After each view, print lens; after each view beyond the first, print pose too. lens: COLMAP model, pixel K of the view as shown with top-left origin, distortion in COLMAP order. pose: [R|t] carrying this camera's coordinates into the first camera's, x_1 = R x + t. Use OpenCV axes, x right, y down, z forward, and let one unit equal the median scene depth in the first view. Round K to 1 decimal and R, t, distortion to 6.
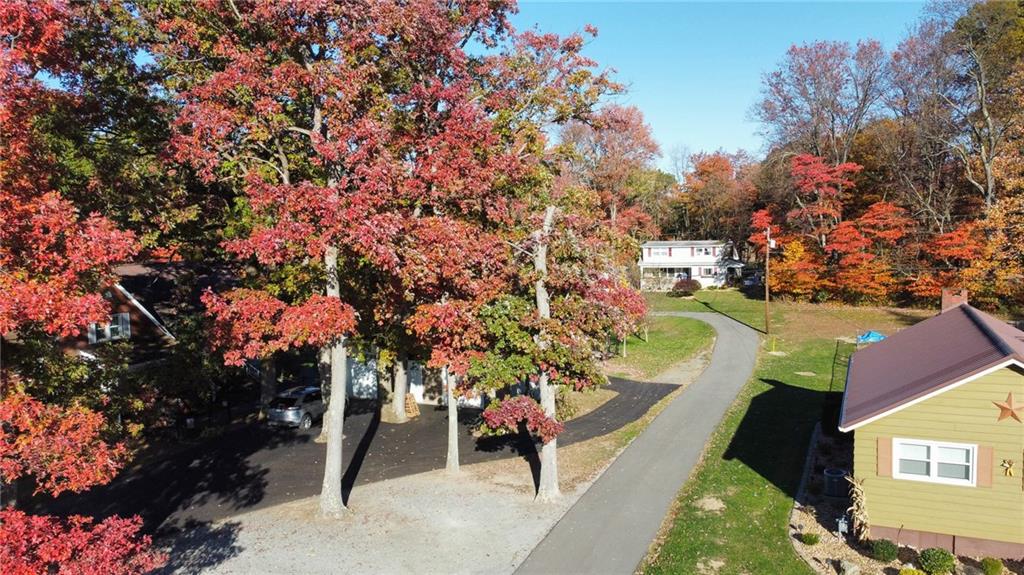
lens RADIAL K [[764.0, 0, 514.0], [0, 764.0, 286.6], [0, 0, 1]] dist [-0.000048, -0.002075]
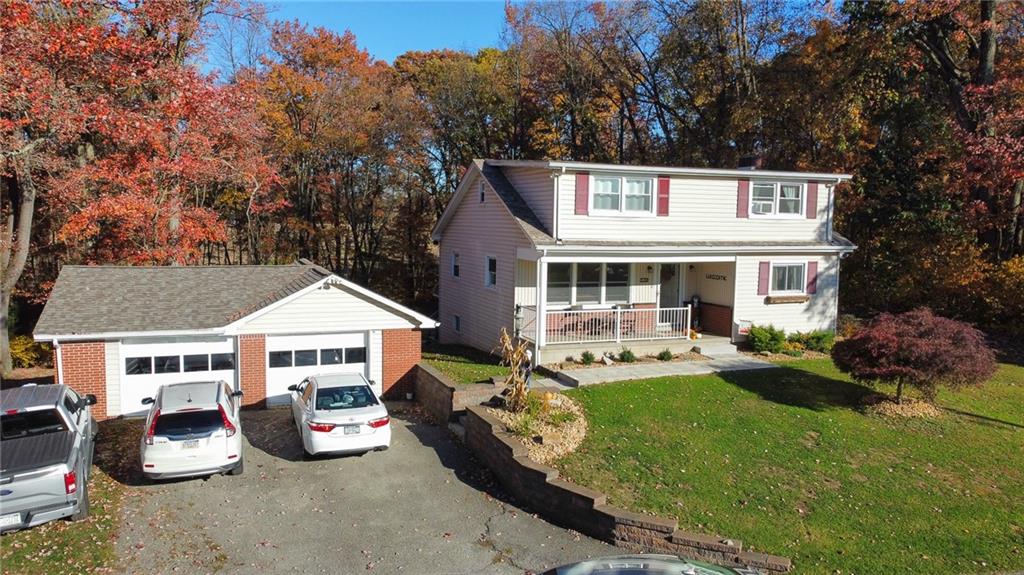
lens RADIAL K [[764.0, 0, 507.1], [0, 764.0, 287.0], [0, 0, 1]] dist [-0.000048, -0.002075]
pose [[0.719729, -0.023166, 0.693869, 0.010718], [0.025026, 0.999659, 0.007416, -0.020824], [-0.693804, 0.012028, 0.720063, 0.879661]]
